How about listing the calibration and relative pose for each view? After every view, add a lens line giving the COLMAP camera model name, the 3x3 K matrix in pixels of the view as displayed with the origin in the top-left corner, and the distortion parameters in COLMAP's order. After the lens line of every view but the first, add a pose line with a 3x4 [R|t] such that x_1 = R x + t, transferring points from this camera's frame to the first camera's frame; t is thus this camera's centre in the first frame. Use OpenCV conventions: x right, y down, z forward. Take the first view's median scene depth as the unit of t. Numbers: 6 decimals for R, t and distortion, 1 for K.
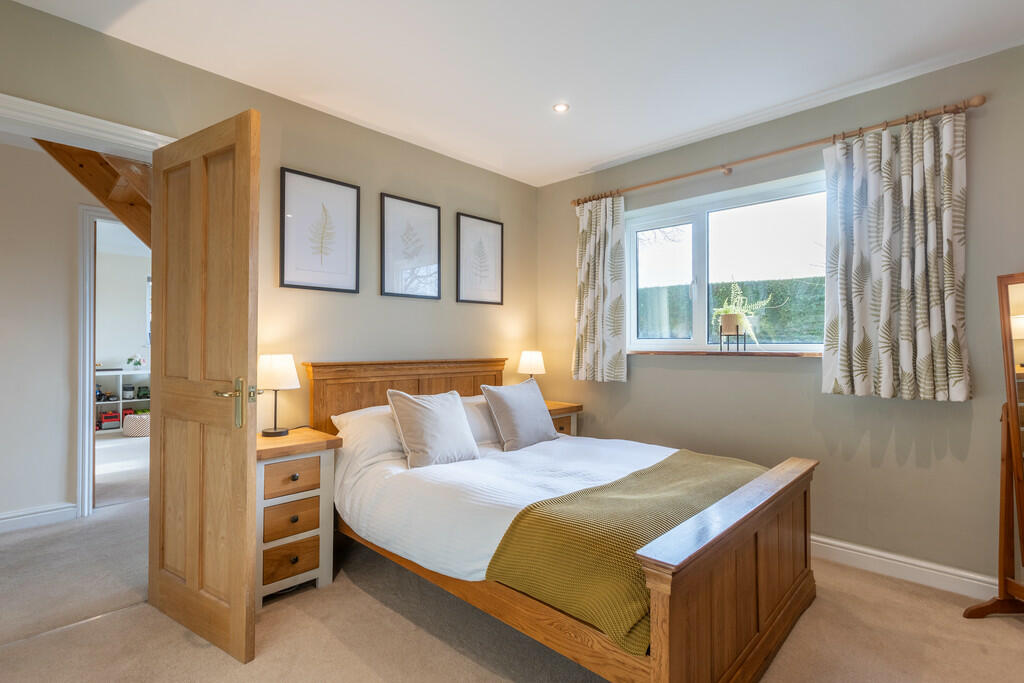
lens RADIAL K [[473.0, 0, 492.3], [0, 473.0, 335.8], [0, 0, 1]] dist [-0.012218, 0.008465]
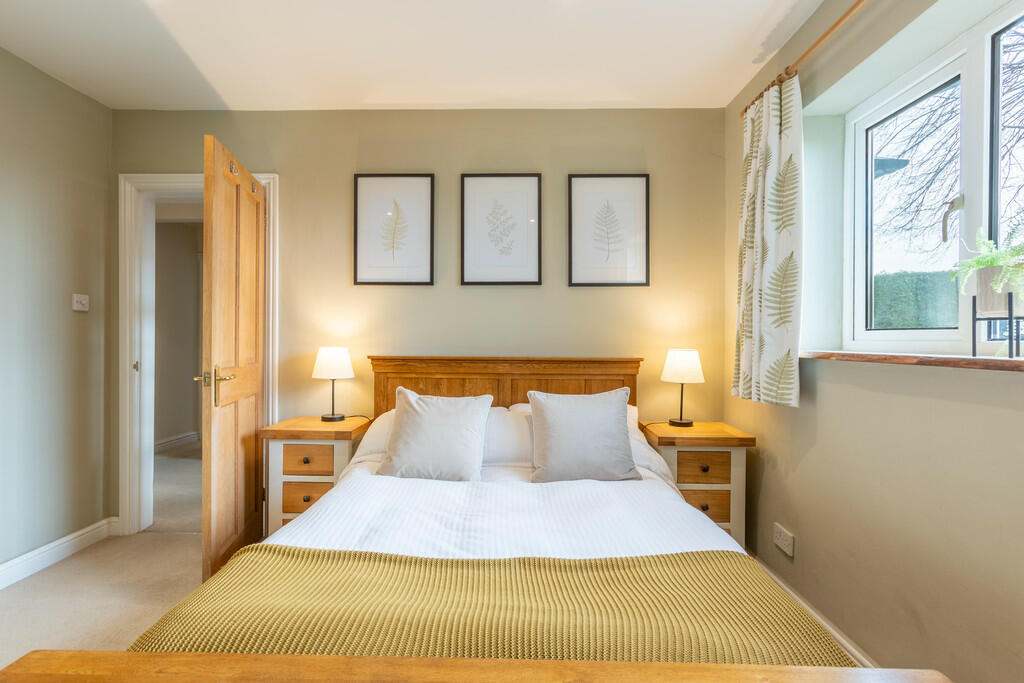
lens RADIAL K [[473.0, 0, 504.2], [0, 473.0, 340.6], [0, 0, 1]] dist [-0.012218, 0.008465]
pose [[0.708918, 0.006412, -0.705261, 0.478263], [0.007871, 0.999824, 0.017002, 0.007253], [0.705247, -0.017605, 0.708743, 0.400424]]
